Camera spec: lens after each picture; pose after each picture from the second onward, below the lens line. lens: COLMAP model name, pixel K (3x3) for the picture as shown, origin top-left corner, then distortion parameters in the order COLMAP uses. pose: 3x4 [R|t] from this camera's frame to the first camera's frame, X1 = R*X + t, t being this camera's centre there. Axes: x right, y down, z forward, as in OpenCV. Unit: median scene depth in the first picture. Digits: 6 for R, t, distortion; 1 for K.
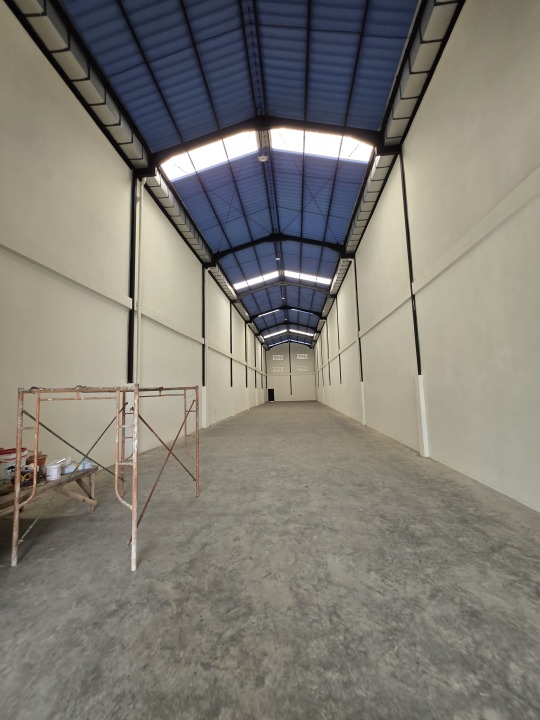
lens RADIAL K [[287.7, 0, 272.7], [0, 287.7, 355.3], [0, 0, 1]] dist [0.000749, 0.000044]
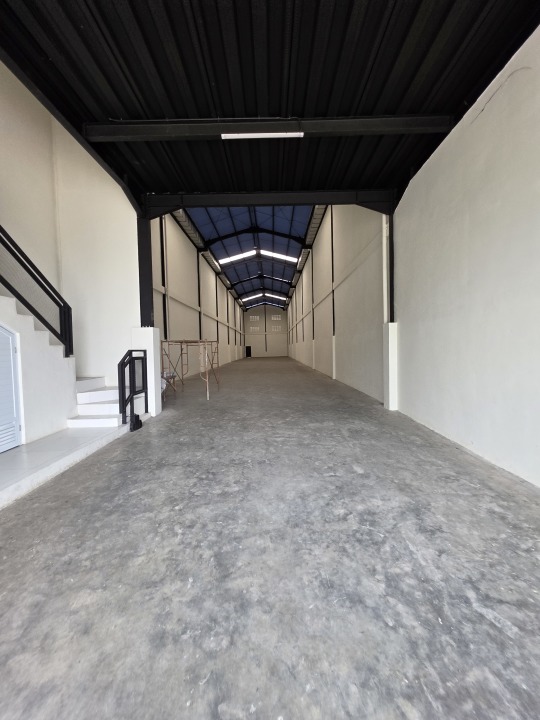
lens RADIAL K [[287.7, 0, 272.7], [0, 287.7, 355.3], [0, 0, 1]] dist [0.000749, 0.000044]
pose [[0.996612, 0.001274, 0.082235, -0.007542], [-0.013040, 0.989681, 0.142696, -0.022587], [-0.081204, -0.143285, 0.986344, -0.268967]]
